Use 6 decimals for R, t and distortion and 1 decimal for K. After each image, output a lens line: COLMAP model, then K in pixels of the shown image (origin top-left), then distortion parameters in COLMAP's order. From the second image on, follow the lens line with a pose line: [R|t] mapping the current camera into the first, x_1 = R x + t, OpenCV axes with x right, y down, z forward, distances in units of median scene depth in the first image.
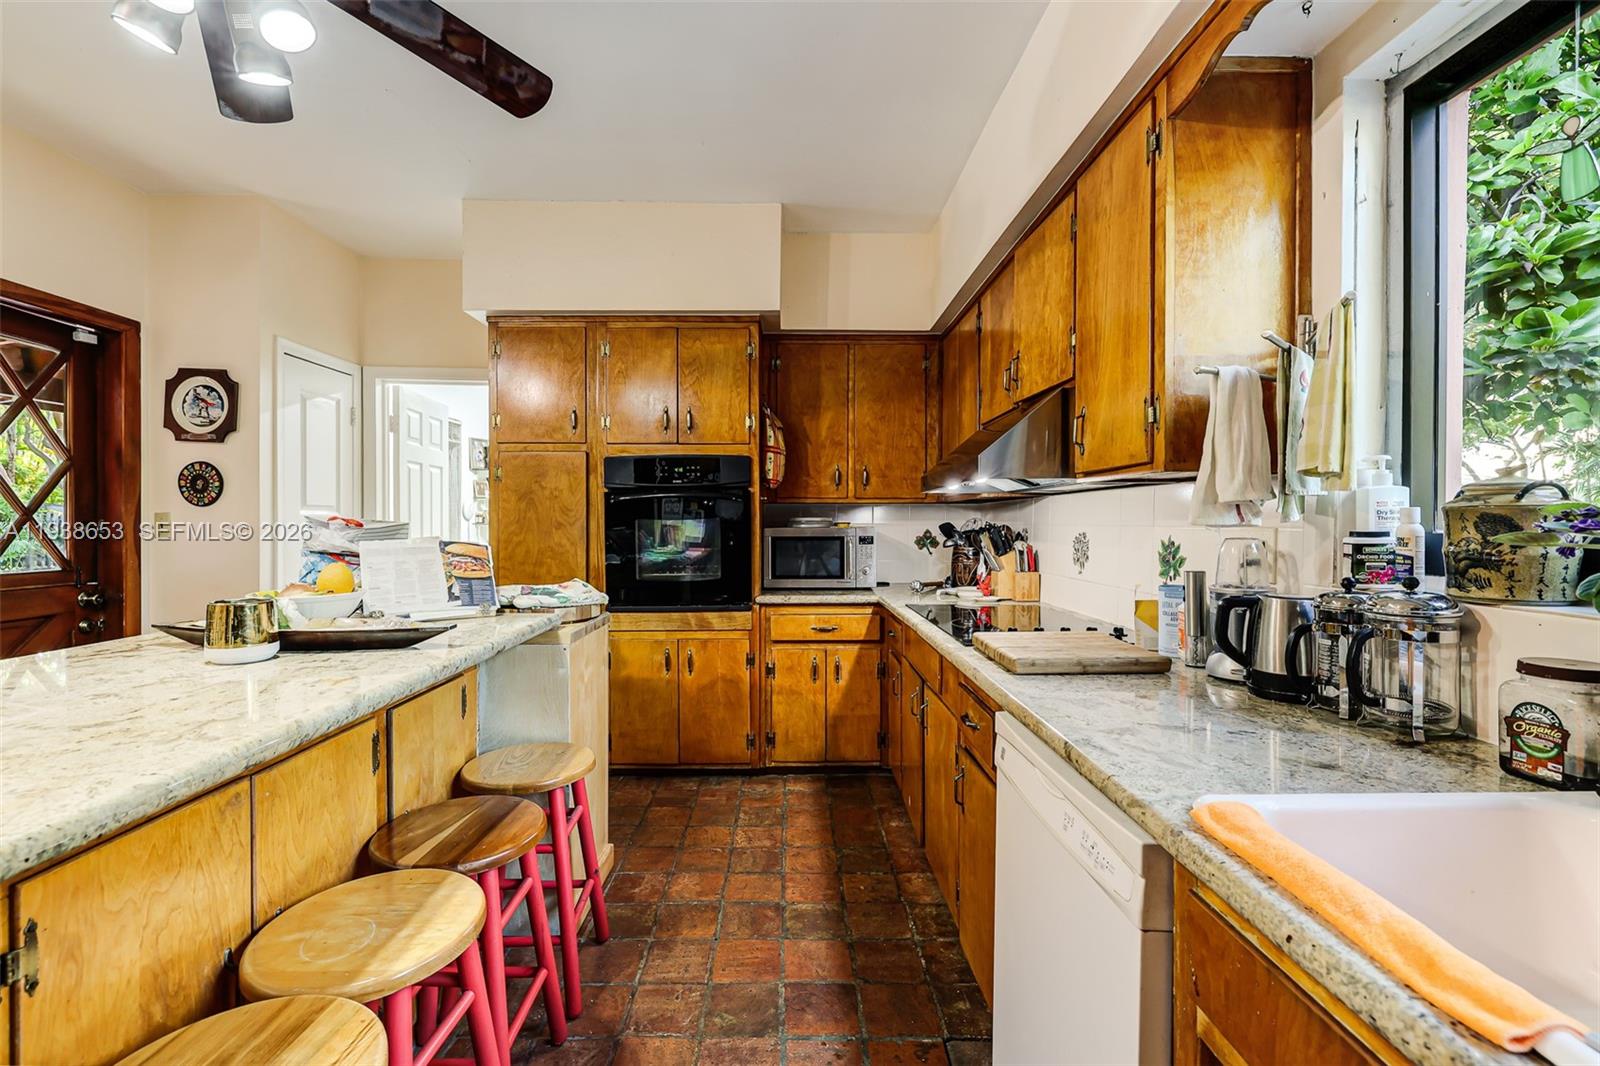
lens RADIAL K [[685.1, 0, 802.0], [0, 685.1, 530.0], [0, 0, 1]] dist [0.001334, 0.000802]
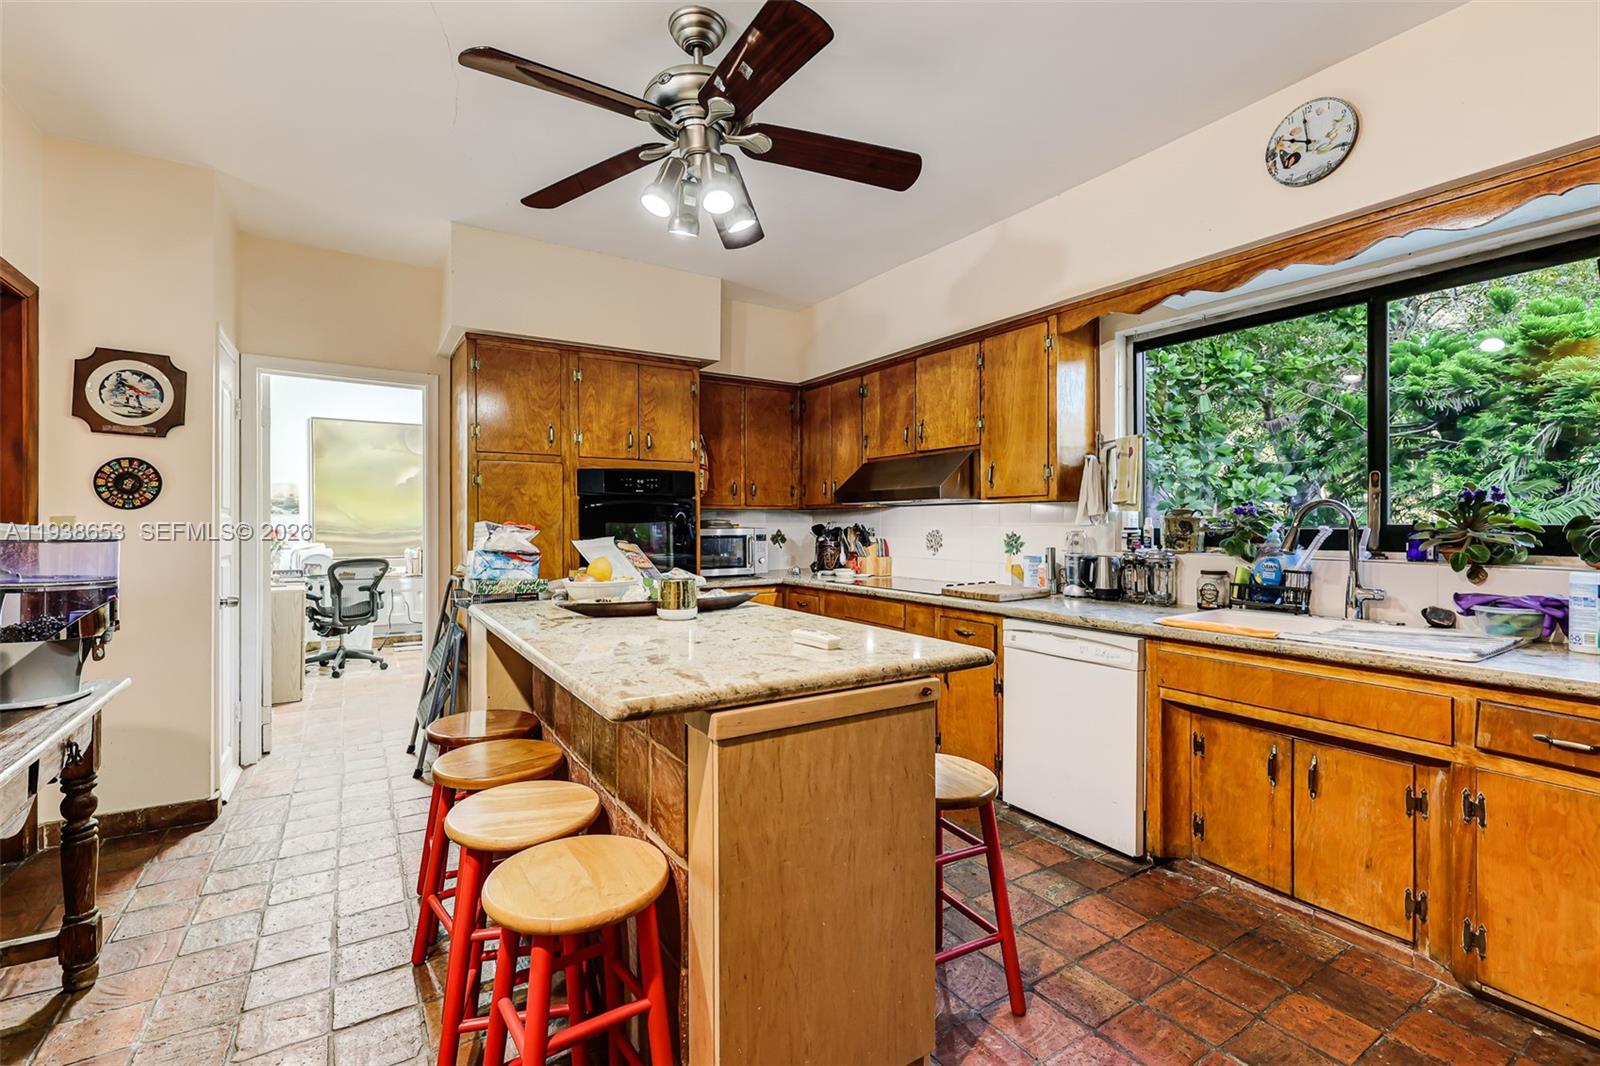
lens RADIAL K [[685.1, 0, 798.1], [0, 685.1, 526.9], [0, 0, 1]] dist [0.001334, 0.000802]
pose [[0.852374, -0.006368, 0.522894, -0.608110], [0.009086, 0.999955, -0.002633, -0.001886], [-0.522854, 0.006996, 0.852393, -0.185984]]
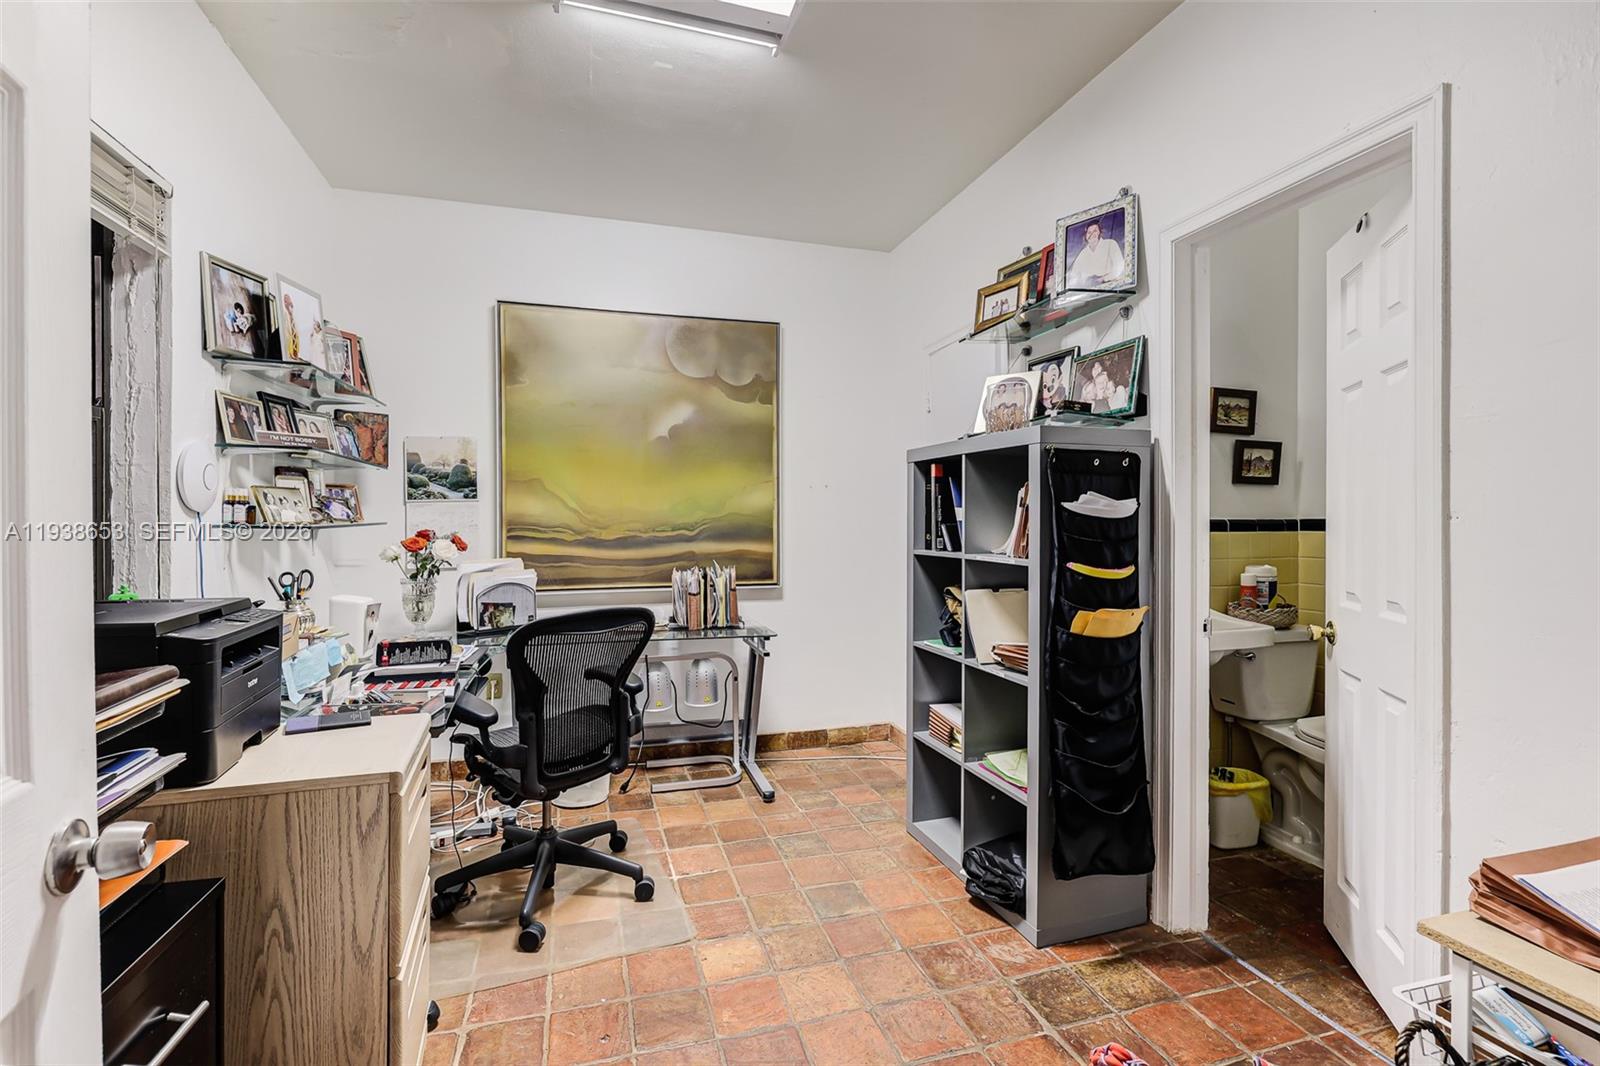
lens RADIAL K [[685.1, 0, 803.6], [0, 685.1, 528.2], [0, 0, 1]] dist [0.001334, 0.000802]
pose [[0.956603, -0.008762, 0.291262, -0.641297], [0.010082, 0.999945, -0.003032, -0.008373], [-0.291219, 0.005837, 0.956639, 1.268190]]
